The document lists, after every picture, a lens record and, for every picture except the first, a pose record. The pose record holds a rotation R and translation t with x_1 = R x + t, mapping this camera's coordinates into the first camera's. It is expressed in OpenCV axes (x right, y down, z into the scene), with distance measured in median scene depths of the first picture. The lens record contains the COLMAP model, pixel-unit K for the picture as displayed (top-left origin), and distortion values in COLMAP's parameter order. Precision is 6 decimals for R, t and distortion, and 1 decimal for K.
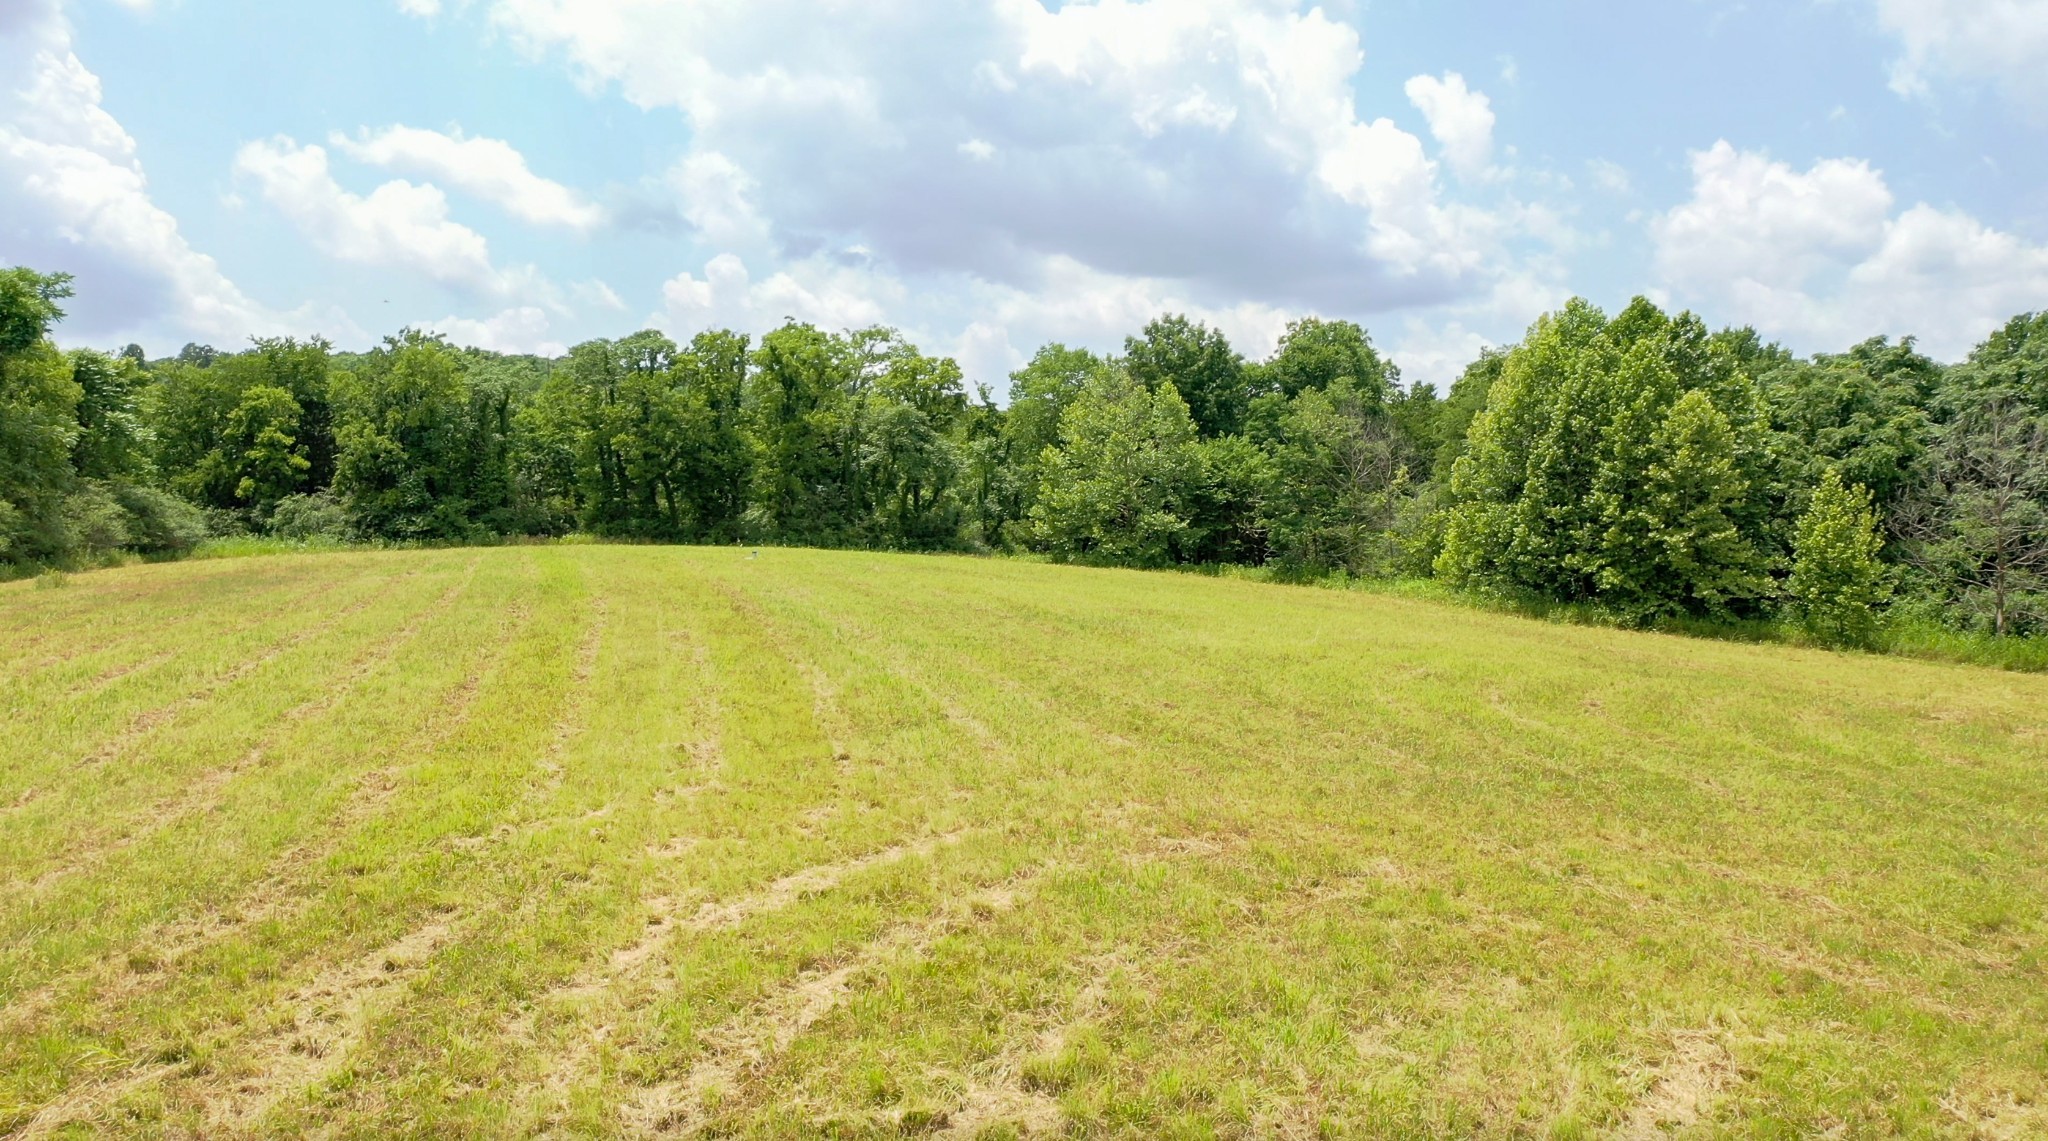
lens RADIAL K [[1656.8, 0, 1041.4], [0, 1656.8, 571.3], [0, 0, 1]] dist [0.017326, 0.006649]
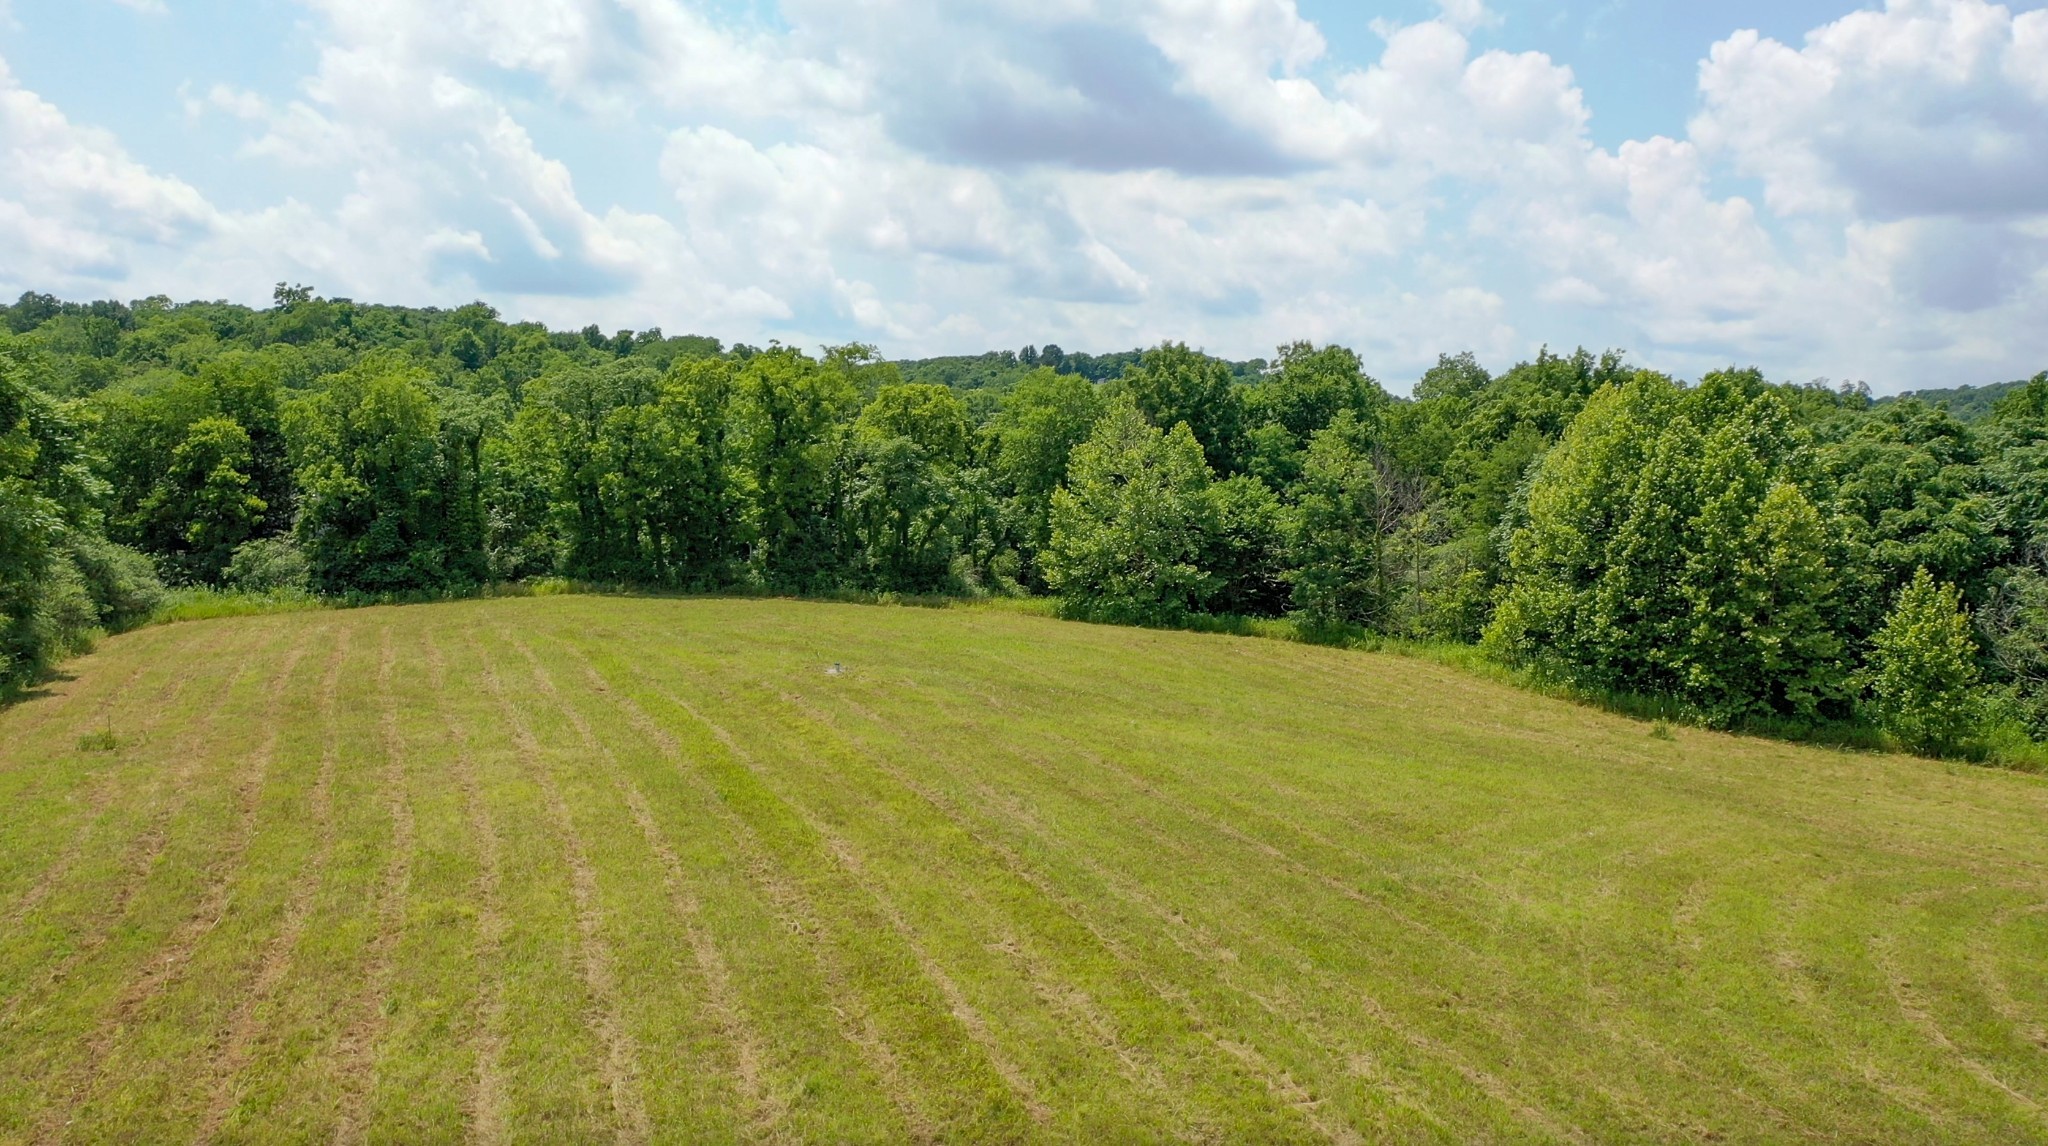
lens RADIAL K [[1669.6, 0, 1020.5], [0, 1669.6, 570.1], [0, 0, 1]] dist [0.008585, 0.019788]
pose [[0.996656, 0.005957, 0.081491, -0.099536], [-0.009168, 0.999194, 0.039081, -0.068549], [-0.081192, -0.039698, 0.995908, 0.042607]]
